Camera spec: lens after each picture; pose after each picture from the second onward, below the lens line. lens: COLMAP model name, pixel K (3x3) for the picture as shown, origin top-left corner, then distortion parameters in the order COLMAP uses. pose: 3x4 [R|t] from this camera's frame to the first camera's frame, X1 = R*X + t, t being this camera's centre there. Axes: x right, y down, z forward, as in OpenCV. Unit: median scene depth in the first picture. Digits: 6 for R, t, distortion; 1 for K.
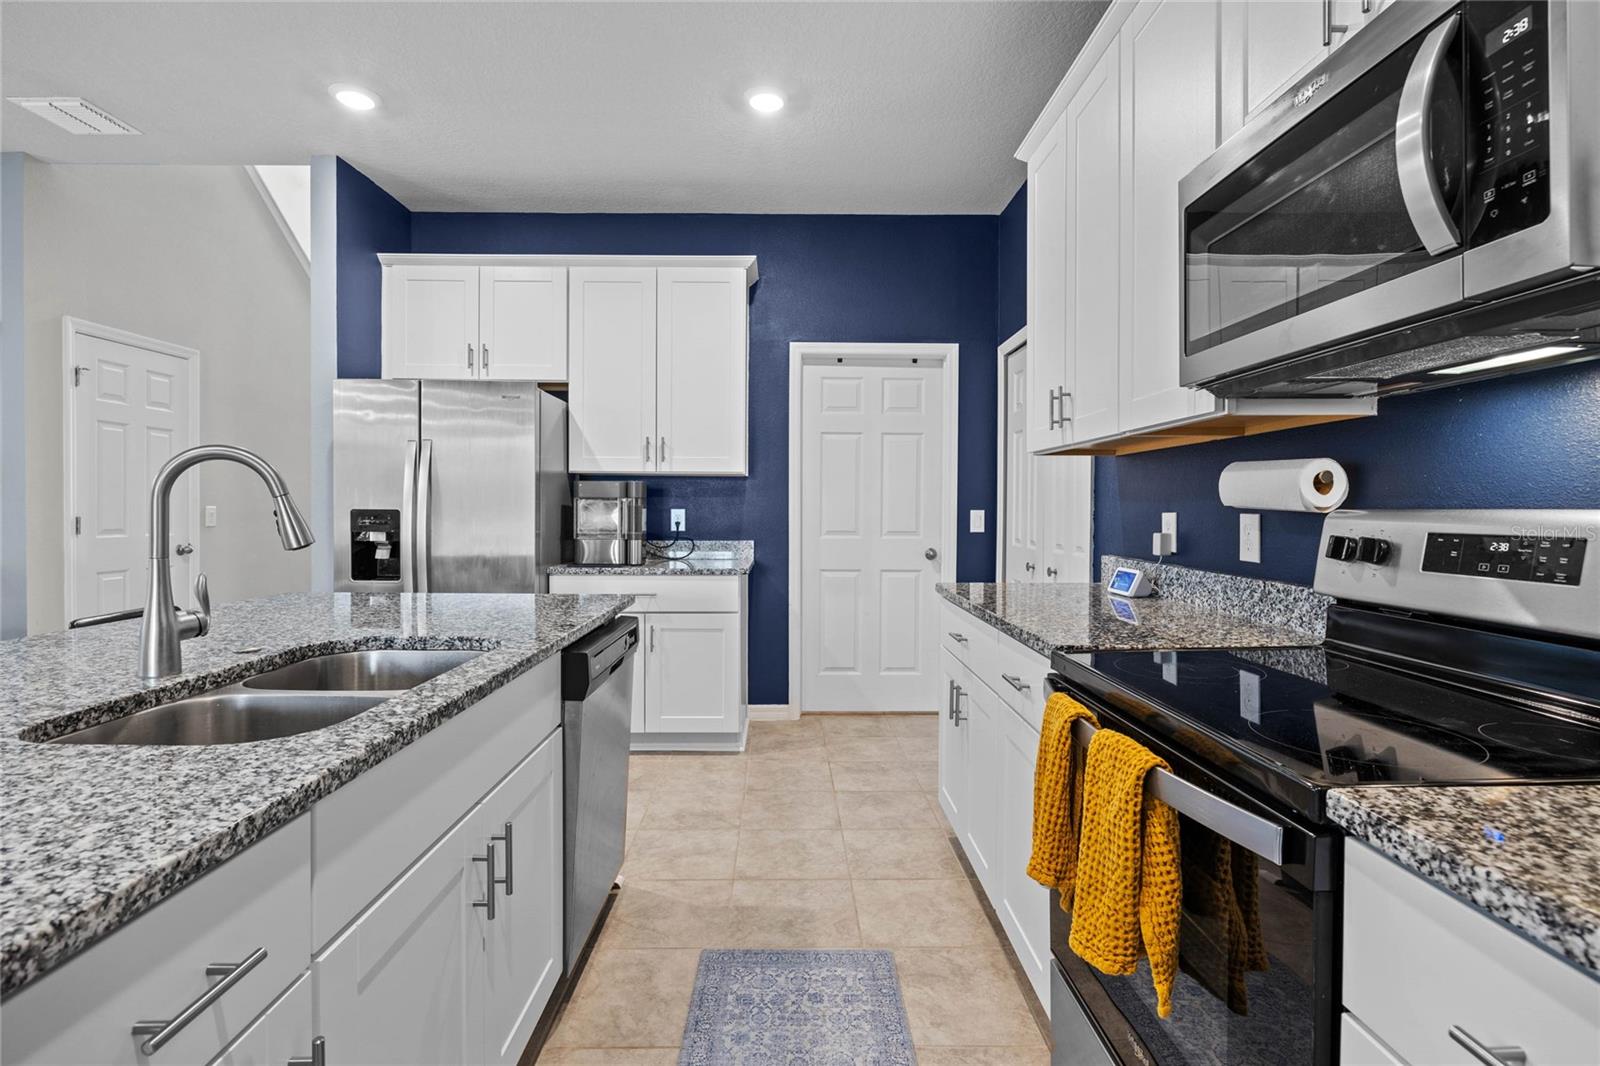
lens RADIAL K [[750.9, 0, 790.8], [0, 750.9, 517.1], [0, 0, 1]] dist [-0.008680, -0.000331]
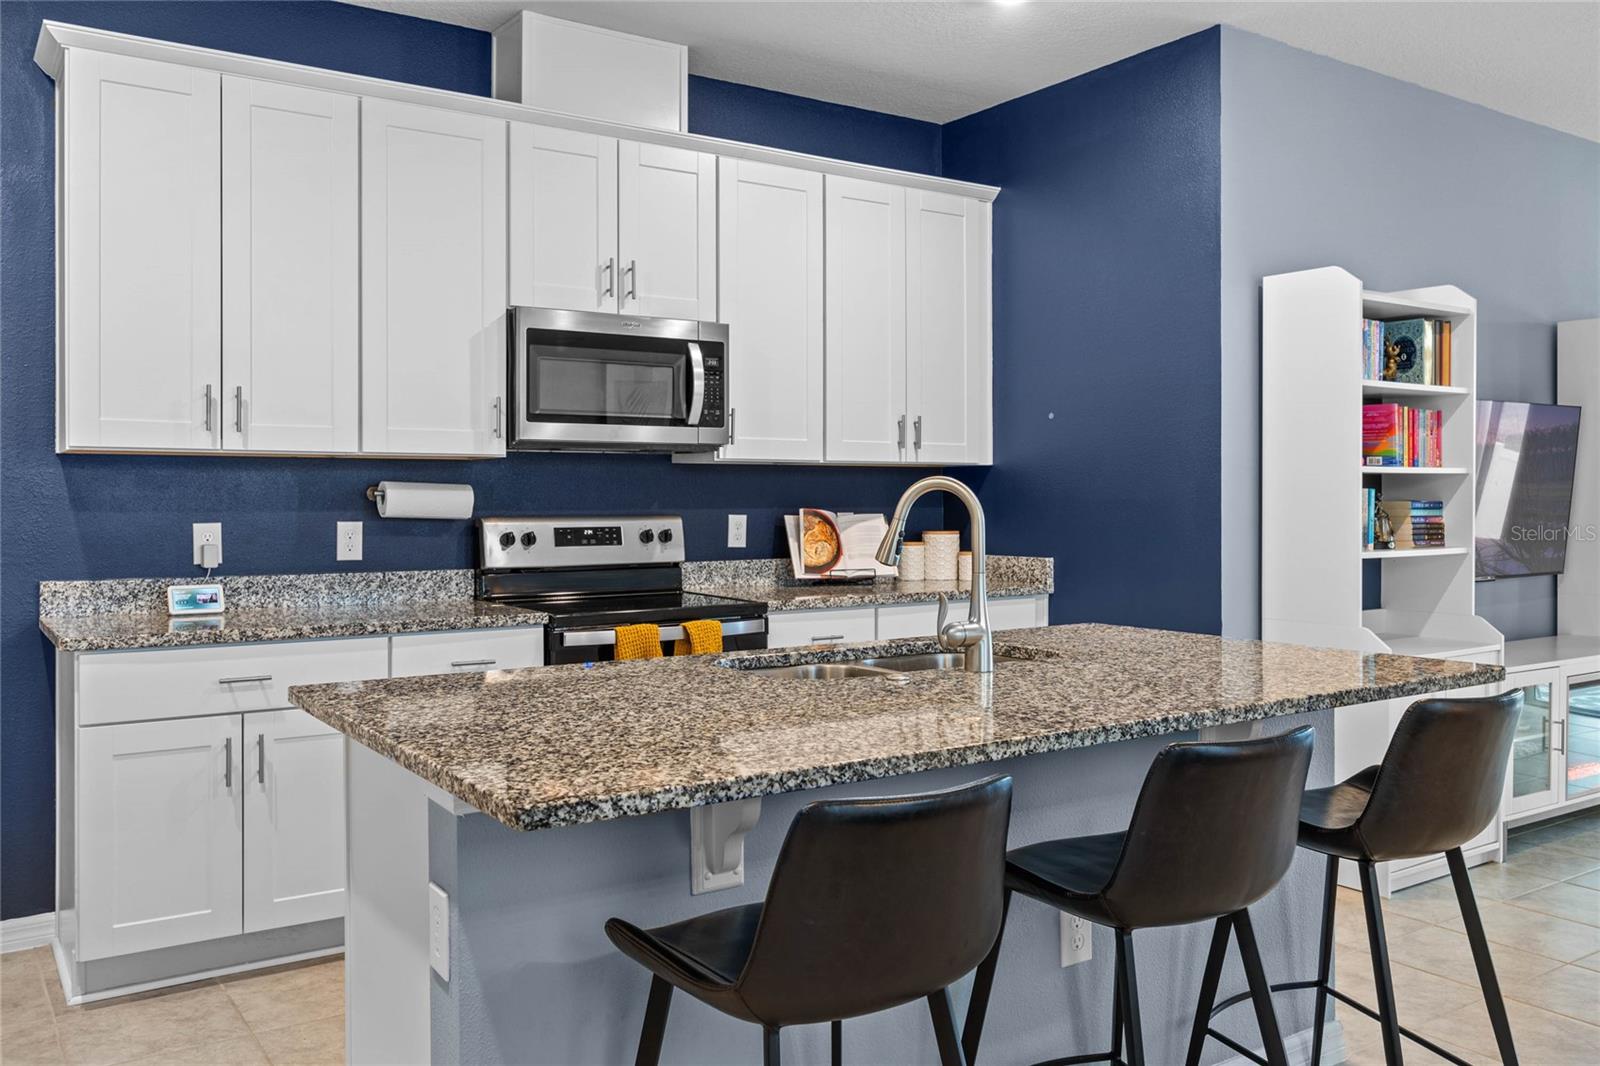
lens RADIAL K [[1308.3, 0, 790.4], [0, 1308.3, 505.2], [0, 0, 1]] dist [-0.002497, 0.003964]
pose [[-0.553130, -0.006523, 0.833069, -1.530630], [0.011020, 0.999825, 0.015146, -0.054058], [-0.833022, 0.017558, -0.552961, 1.520994]]
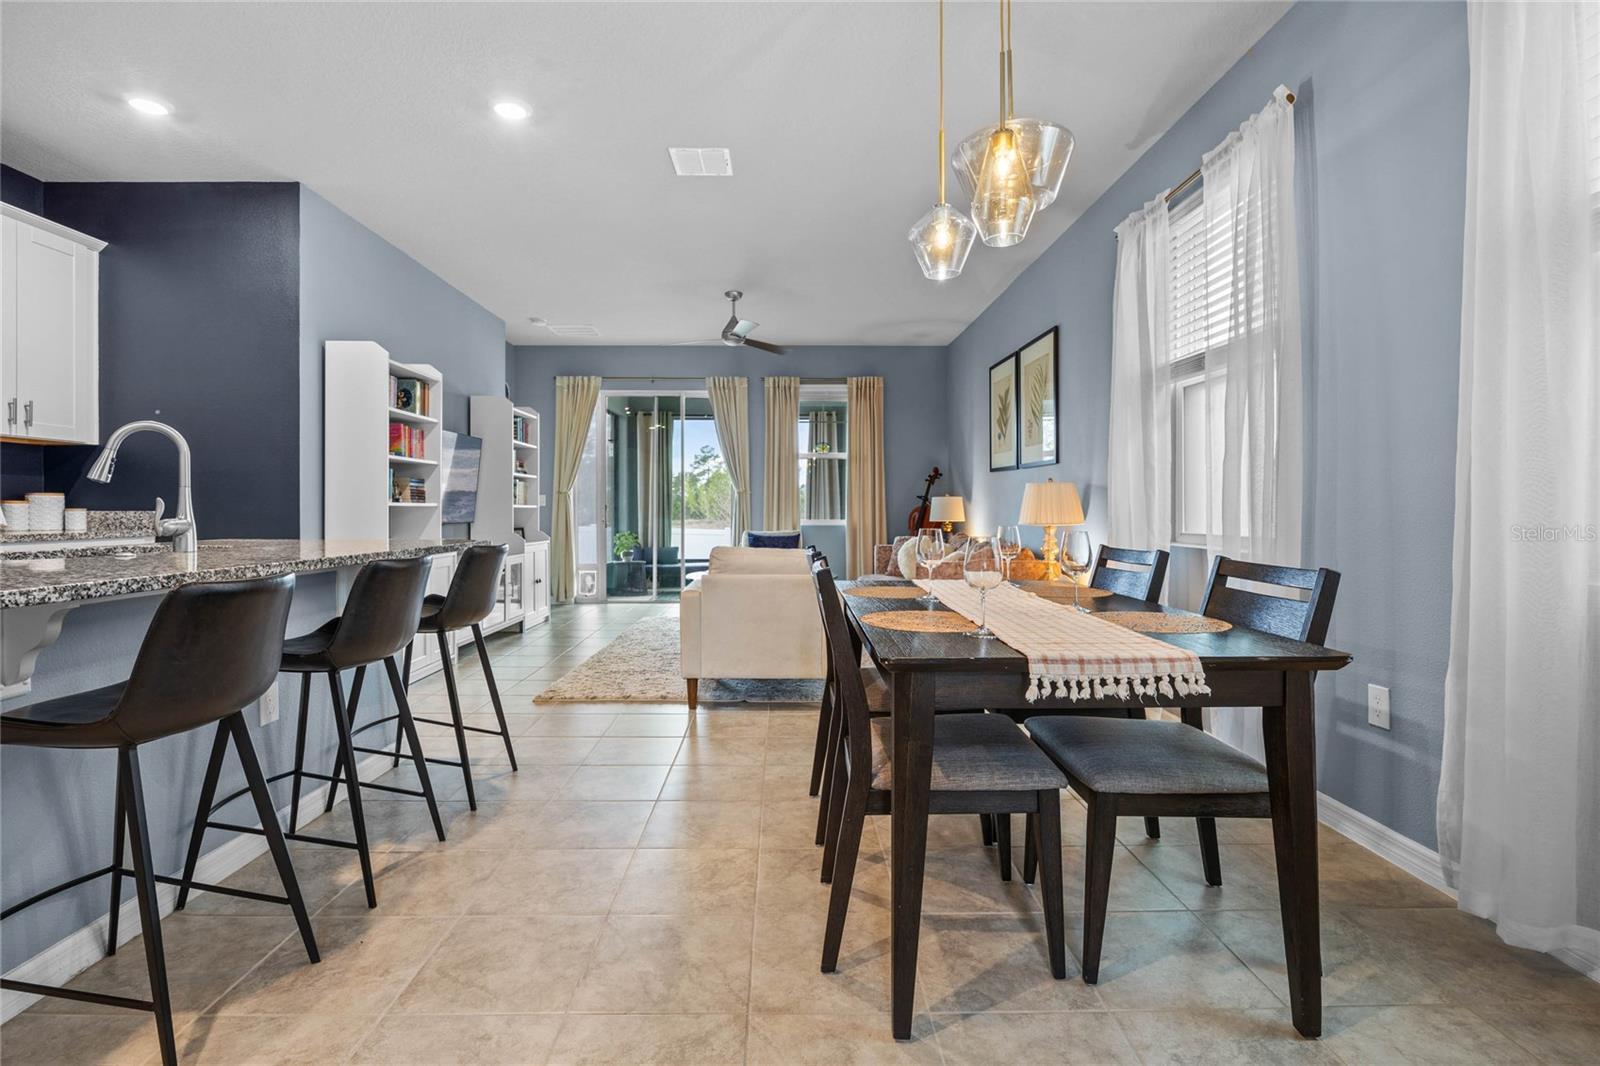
lens RADIAL K [[750.9, 0, 790.8], [0, 750.9, 517.1], [0, 0, 1]] dist [-0.008680, -0.000331]
pose [[-0.999981, -0.006068, -0.001341, -1.456766], [-0.006094, 0.999765, 0.020781, 0.053012], [0.001215, 0.020788, -0.999783, 1.772239]]
